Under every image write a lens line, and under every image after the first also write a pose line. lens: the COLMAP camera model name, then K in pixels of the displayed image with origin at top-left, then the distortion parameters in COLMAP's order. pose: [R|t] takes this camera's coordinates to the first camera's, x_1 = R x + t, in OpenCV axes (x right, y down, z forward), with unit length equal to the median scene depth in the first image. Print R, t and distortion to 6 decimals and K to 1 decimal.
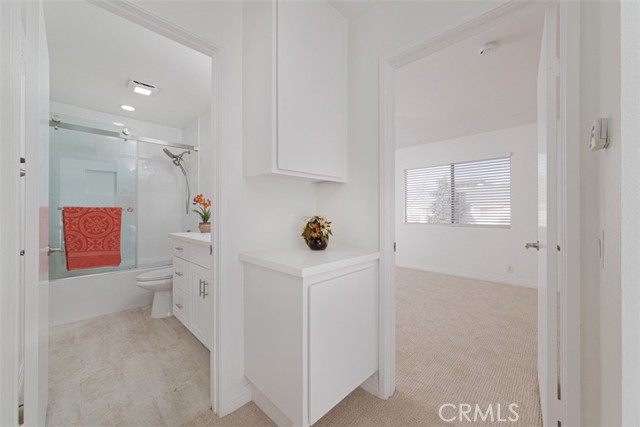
lens RADIAL K [[250.2, 0, 318.1], [0, 250.2, 213.4], [0, 0, 1]] dist [-0.002085, 0.000003]
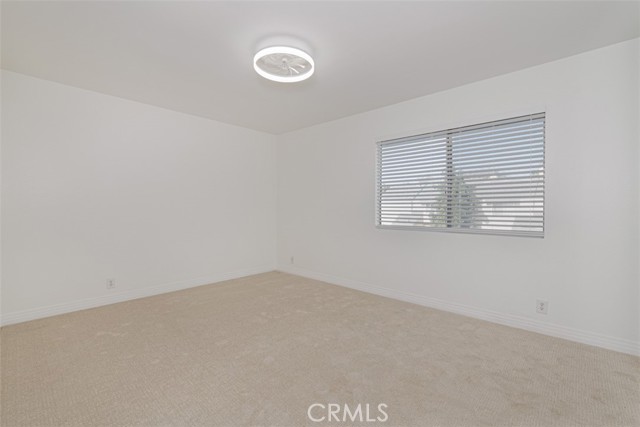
lens RADIAL K [[291.0, 0, 320.4], [0, 291.0, 212.7], [0, 0, 1]] dist [-0.000884, -0.000059]
pose [[0.999097, 0.012018, 0.040754, 0.149639], [-0.012354, 0.999892, 0.008022, 0.002592], [-0.040653, -0.008518, 0.999137, 0.232006]]
